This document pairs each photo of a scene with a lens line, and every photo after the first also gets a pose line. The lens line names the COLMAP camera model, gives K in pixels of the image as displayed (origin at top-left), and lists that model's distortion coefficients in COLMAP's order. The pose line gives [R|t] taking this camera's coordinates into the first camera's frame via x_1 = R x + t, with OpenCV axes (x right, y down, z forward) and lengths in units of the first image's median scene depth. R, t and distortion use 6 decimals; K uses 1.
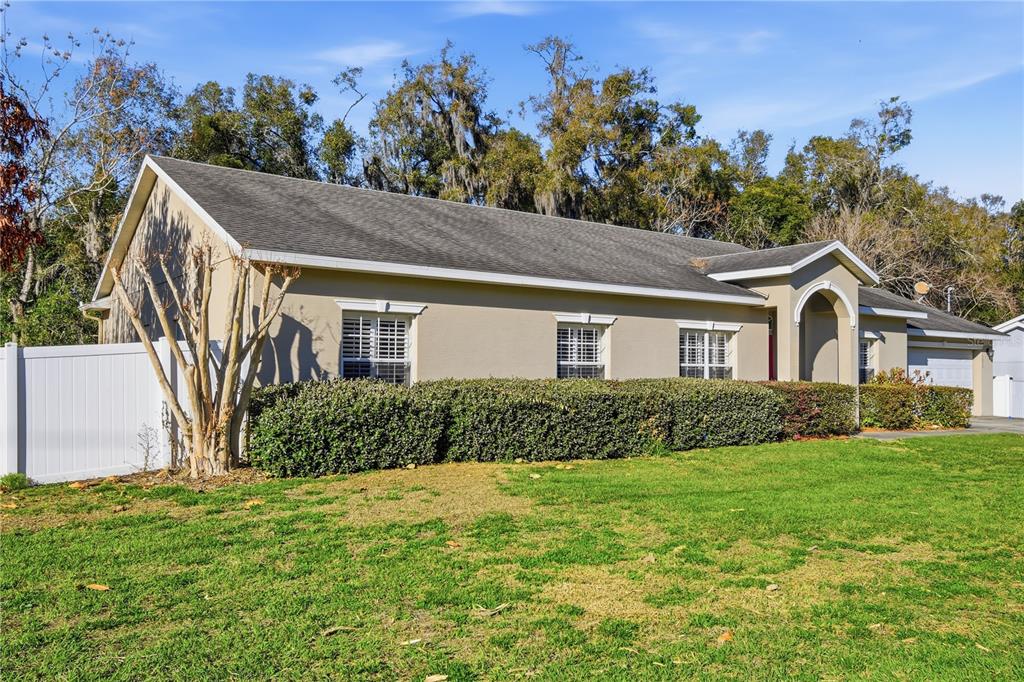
lens RADIAL K [[803.7, 0, 524.5], [0, 803.7, 363.3], [0, 0, 1]] dist [-0.021263, -0.003367]
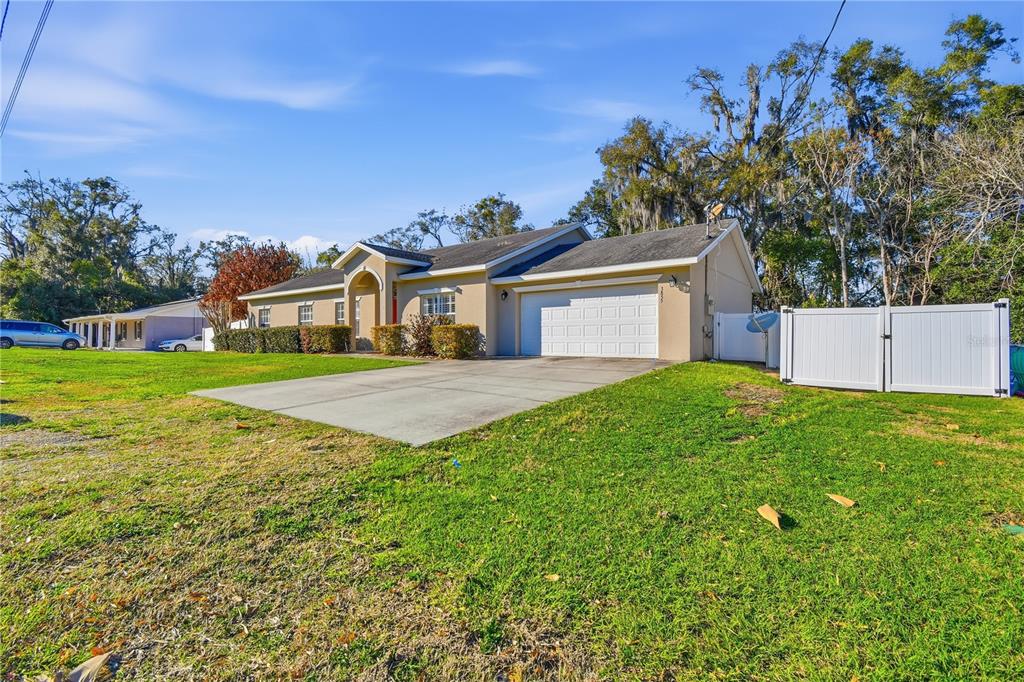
lens RADIAL K [[452.0, 0, 513.7], [0, 452.0, 336.2], [0, 0, 1]] dist [-0.007551, -0.003014]
pose [[0.281185, -0.003929, -0.959646, 1.425934], [0.023137, 0.999729, 0.002686, 0.053321], [0.959375, -0.022959, 0.281199, 1.041317]]
